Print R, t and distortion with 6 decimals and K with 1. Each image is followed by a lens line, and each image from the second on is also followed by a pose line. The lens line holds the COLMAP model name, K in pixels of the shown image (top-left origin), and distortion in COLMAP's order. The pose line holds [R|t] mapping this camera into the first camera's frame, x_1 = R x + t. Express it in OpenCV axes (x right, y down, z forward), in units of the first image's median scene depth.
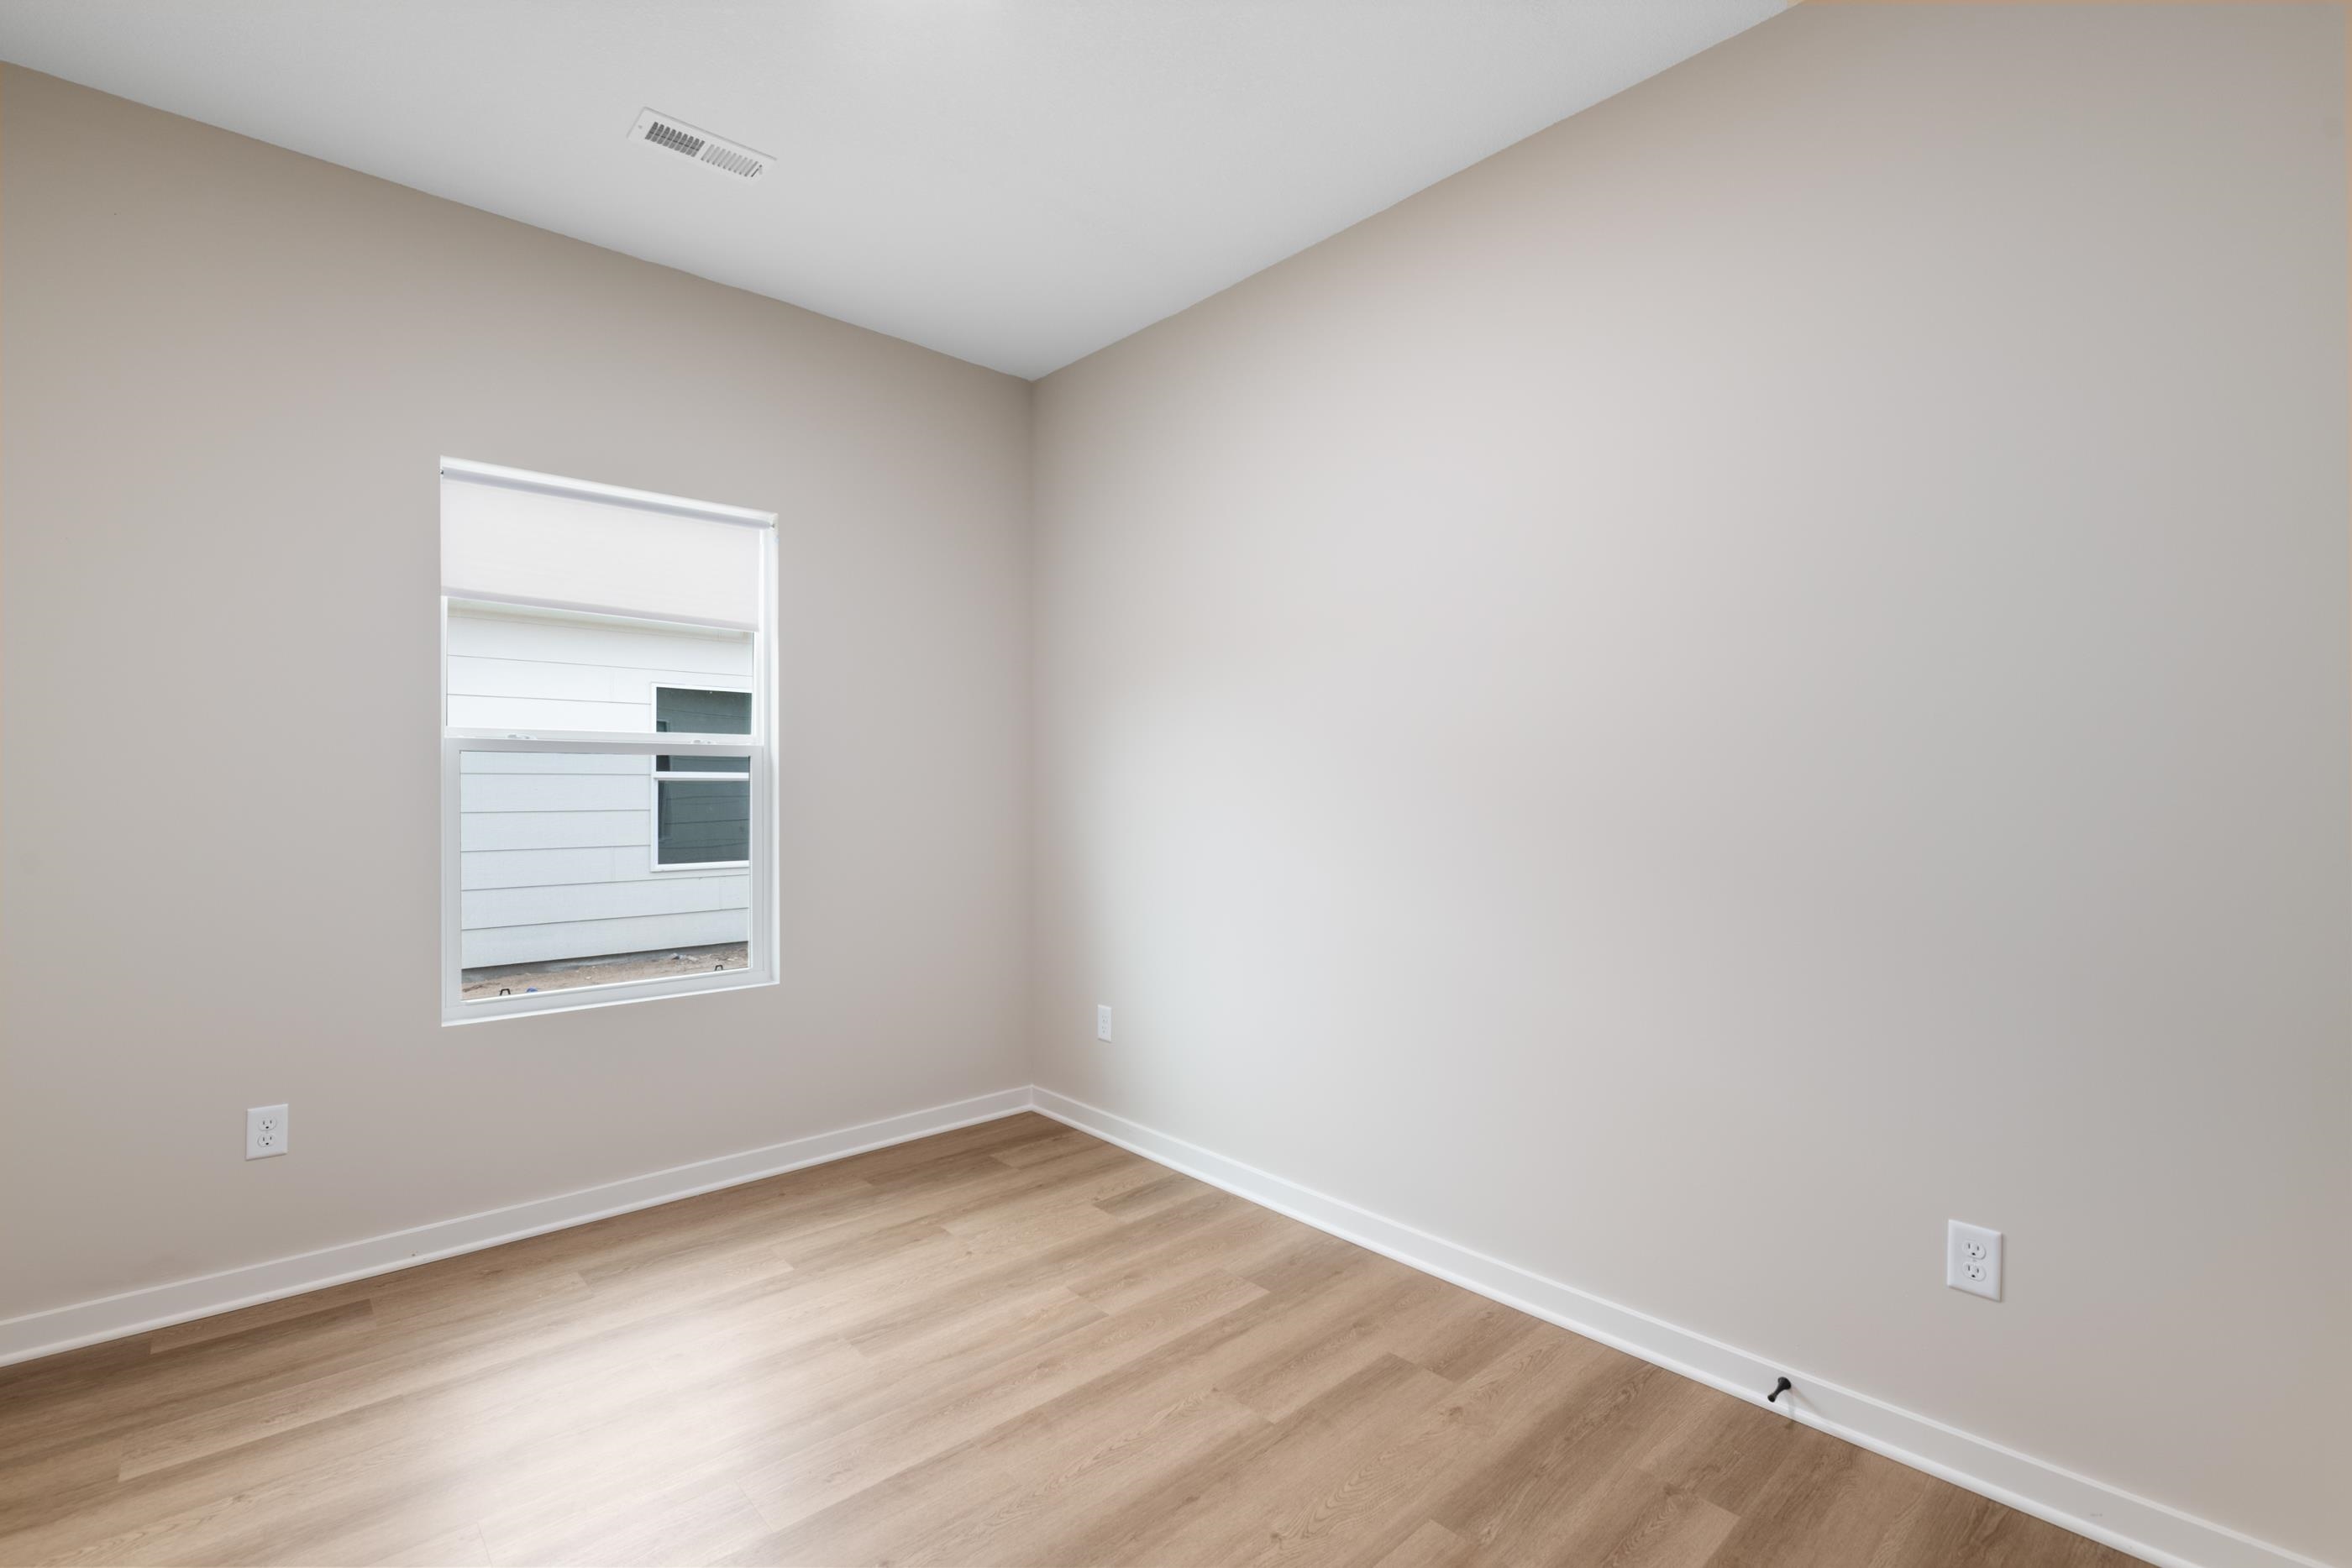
lens RADIAL K [[1049.6, 0, 1186.0], [0, 1049.6, 778.1], [0, 0, 1]] dist [-0.005681, -0.001705]
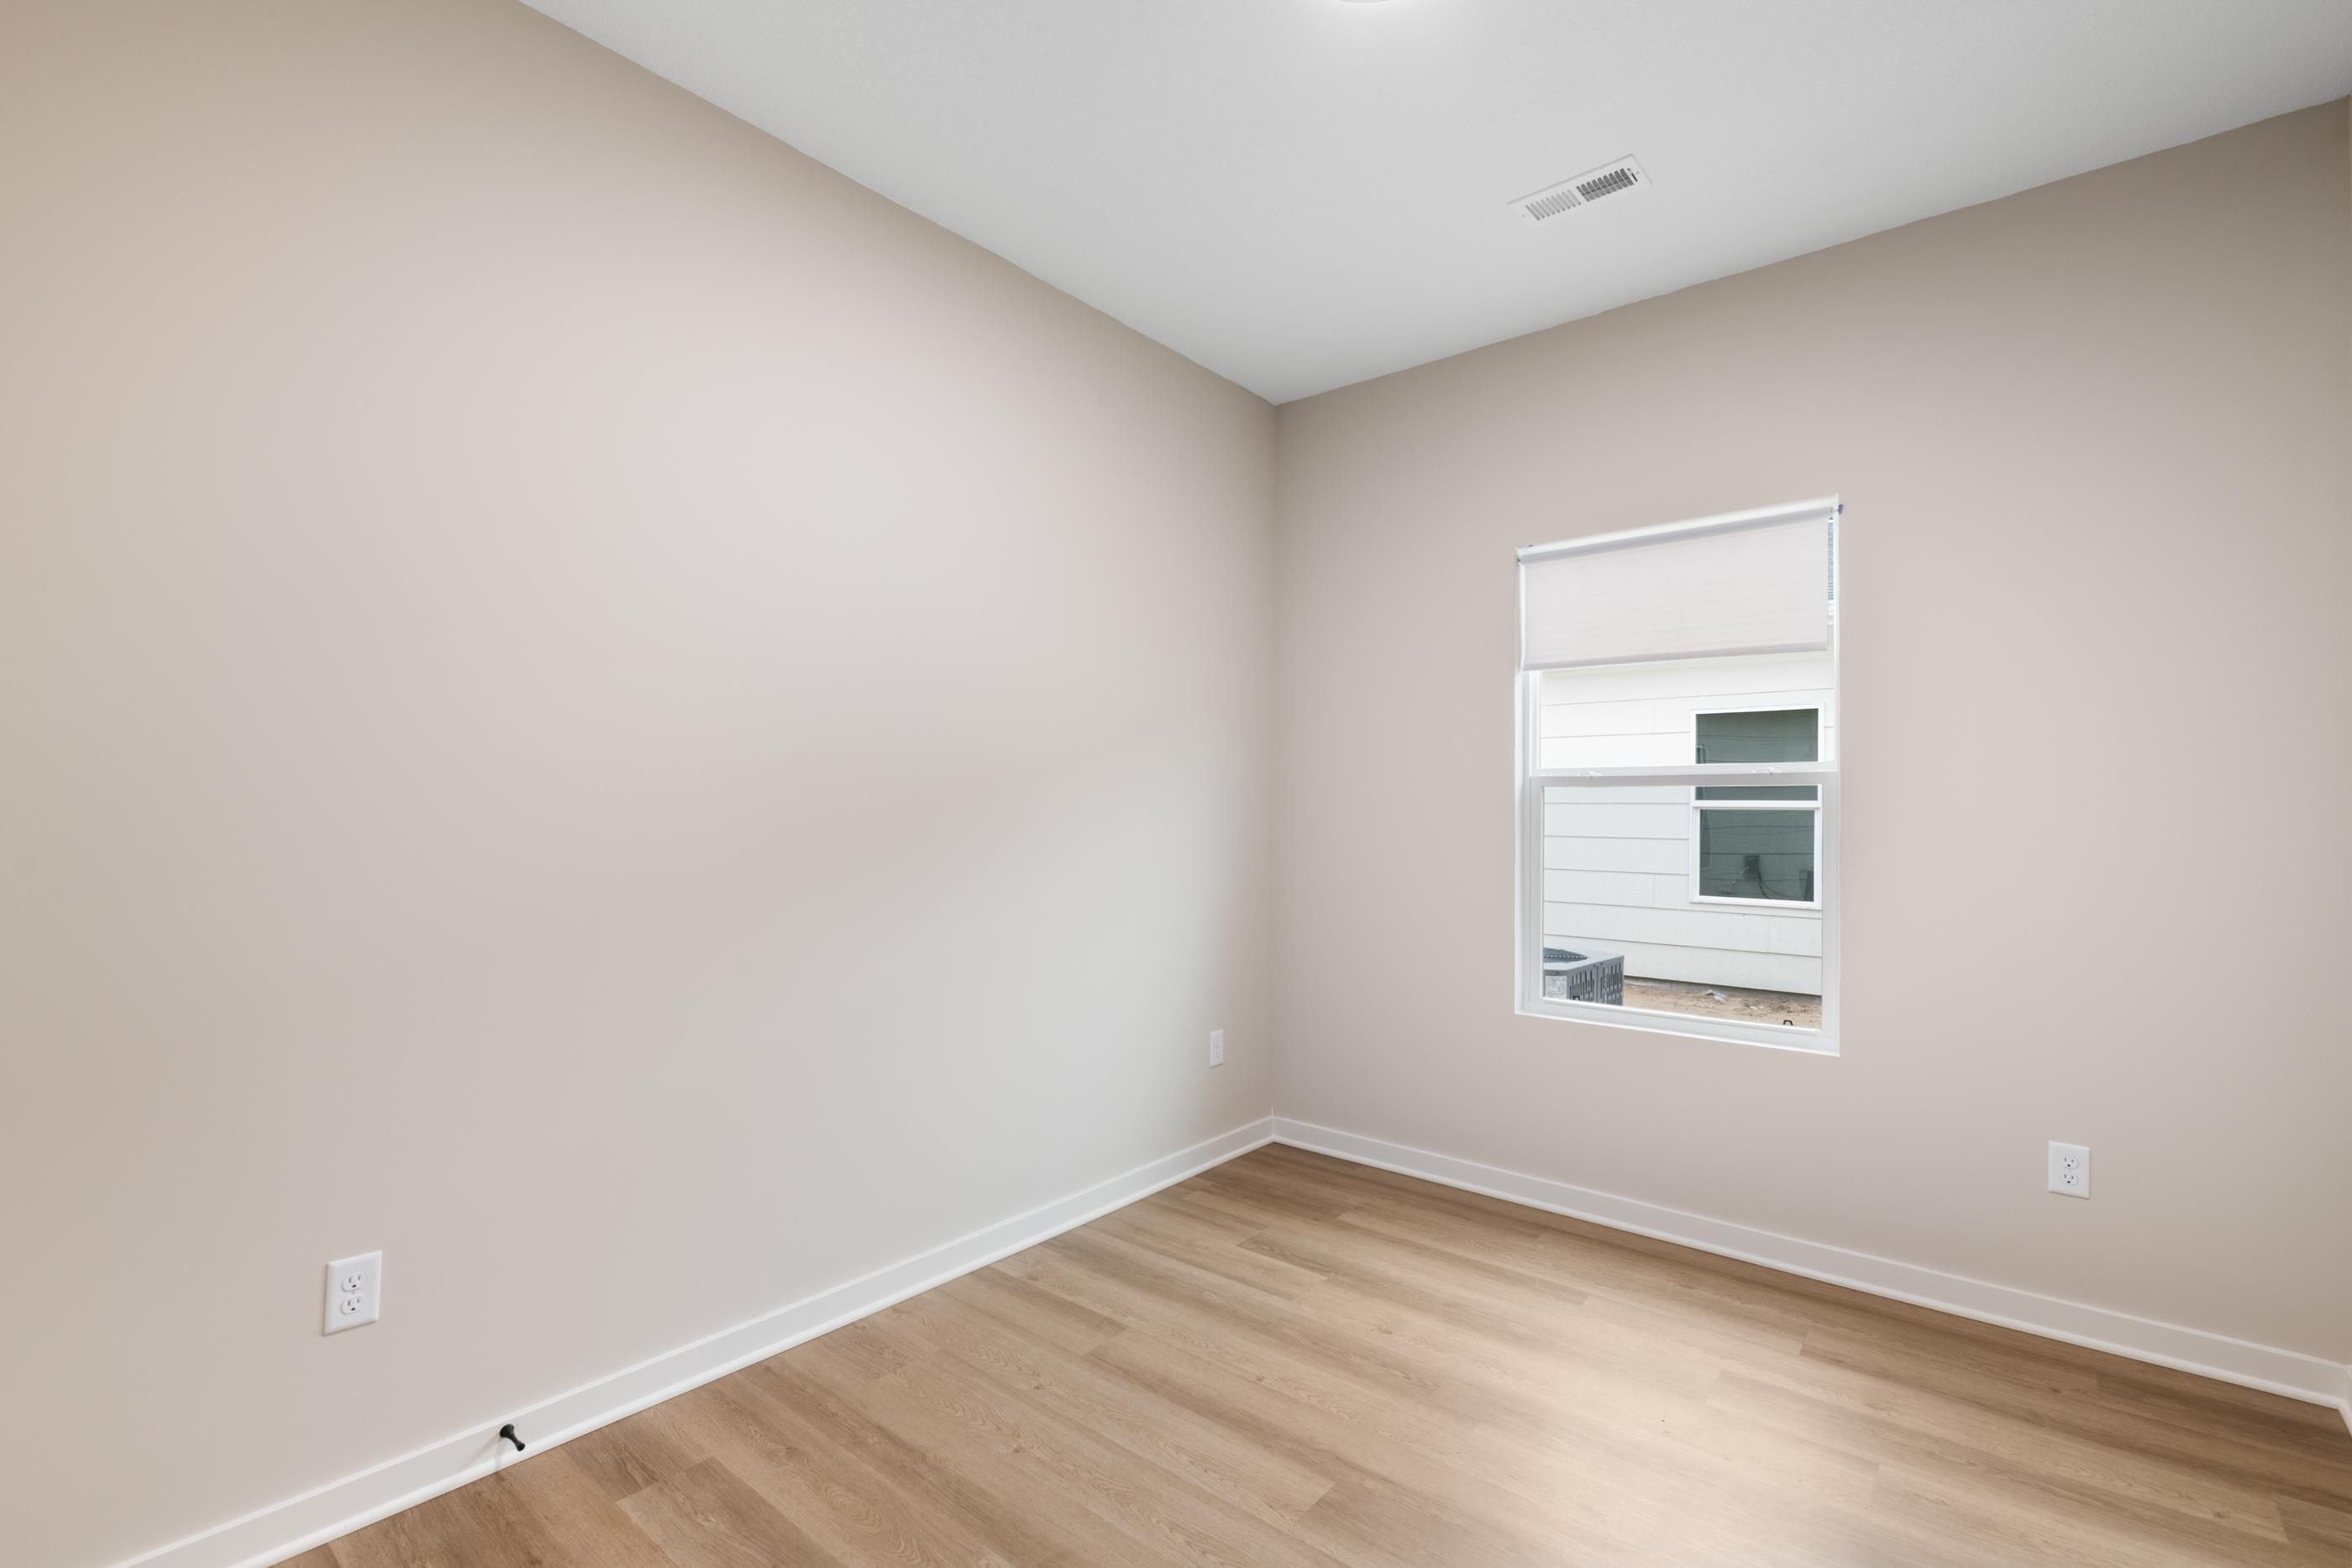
lens RADIAL K [[1049.6, 0, 1189.9], [0, 1049.6, 791.2], [0, 0, 1]] dist [-0.005681, -0.001705]
pose [[0.122136, -0.021824, -0.992273, 0.406025], [-0.007210, 0.999712, -0.022875, 0.010515], [0.992487, 0.009949, 0.121944, 0.409147]]
